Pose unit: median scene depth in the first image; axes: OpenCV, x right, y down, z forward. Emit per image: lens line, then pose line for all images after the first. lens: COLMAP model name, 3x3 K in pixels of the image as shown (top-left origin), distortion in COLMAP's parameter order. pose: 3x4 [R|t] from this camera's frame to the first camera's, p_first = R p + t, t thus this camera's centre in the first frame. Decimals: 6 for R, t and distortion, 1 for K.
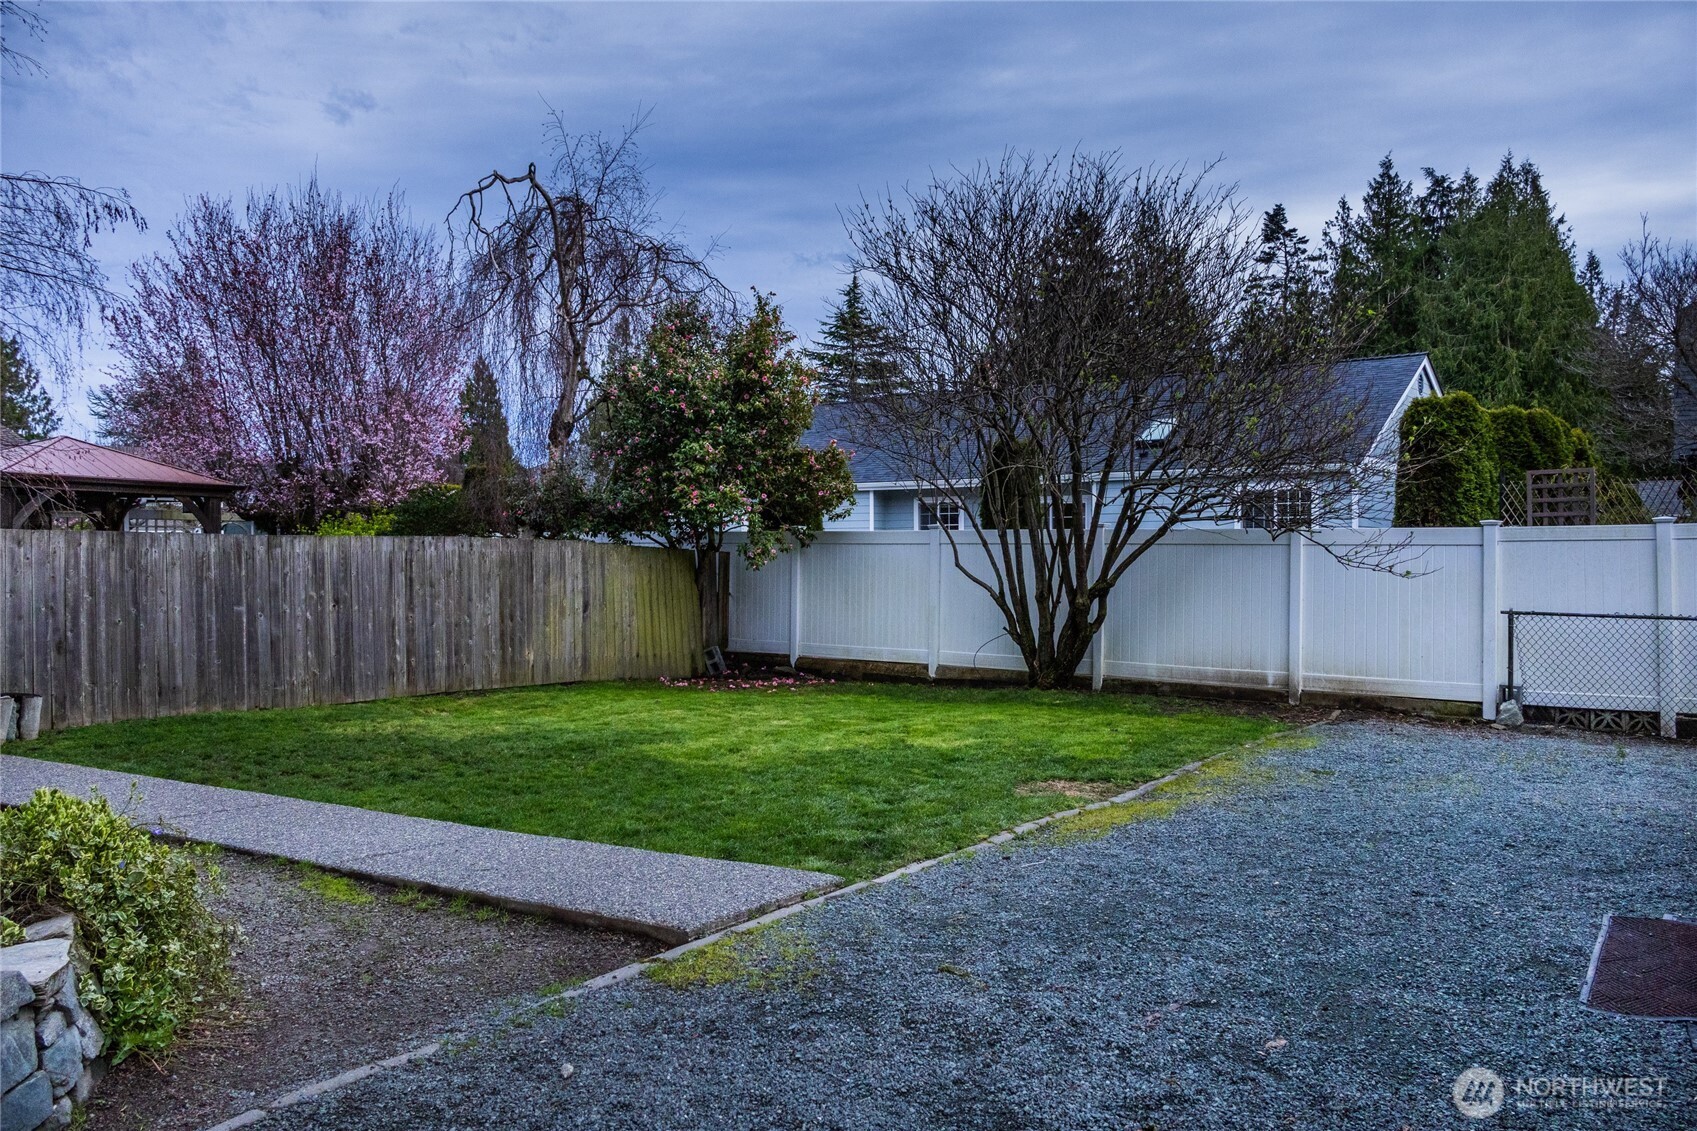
lens RADIAL K [[1407.1, 0, 848.5], [0, 1407.1, 565.5], [0, 0, 1]] dist [-0.008564, -0.007556]
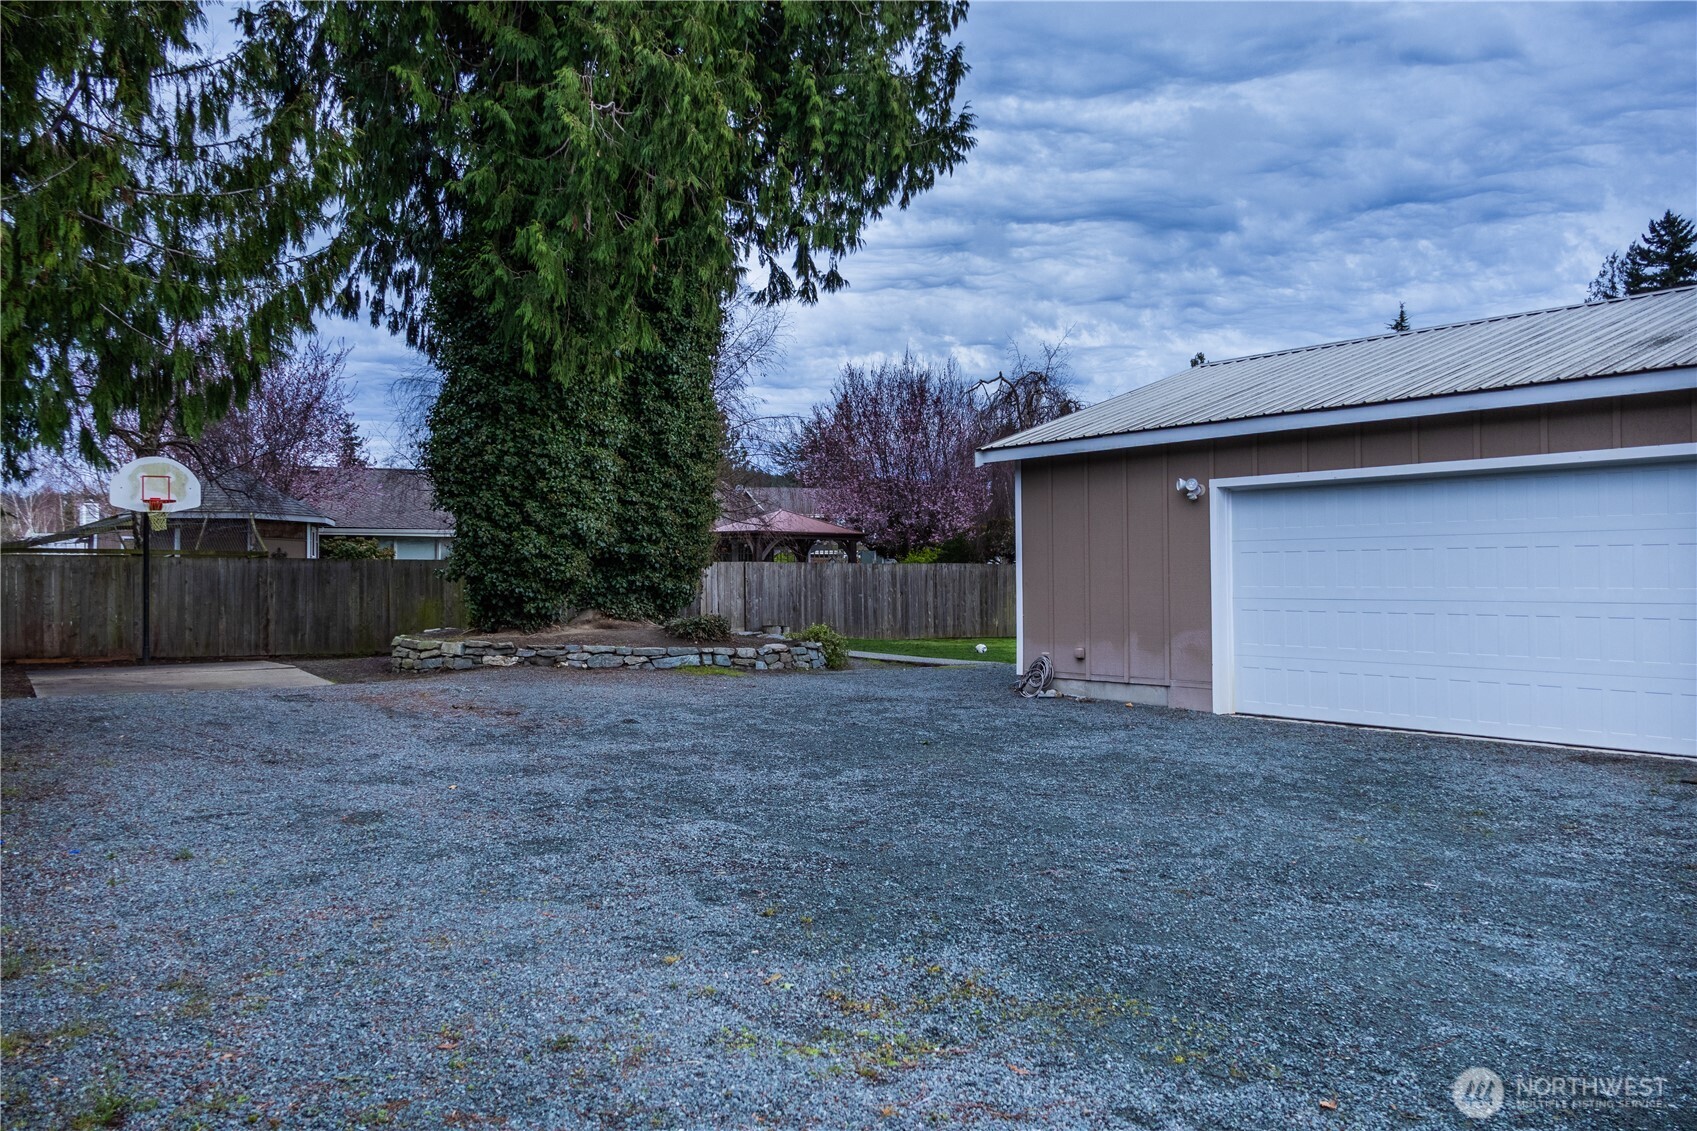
lens RADIAL K [[1407.1, 0, 848.5], [0, 1407.1, 565.5], [0, 0, 1]] dist [-0.008564, -0.007556]
pose [[0.907391, -0.001074, -0.420286, 0.454612], [-0.002628, 0.999963, -0.008230, 0.000528], [0.420279, 0.008573, 0.907354, -0.968779]]
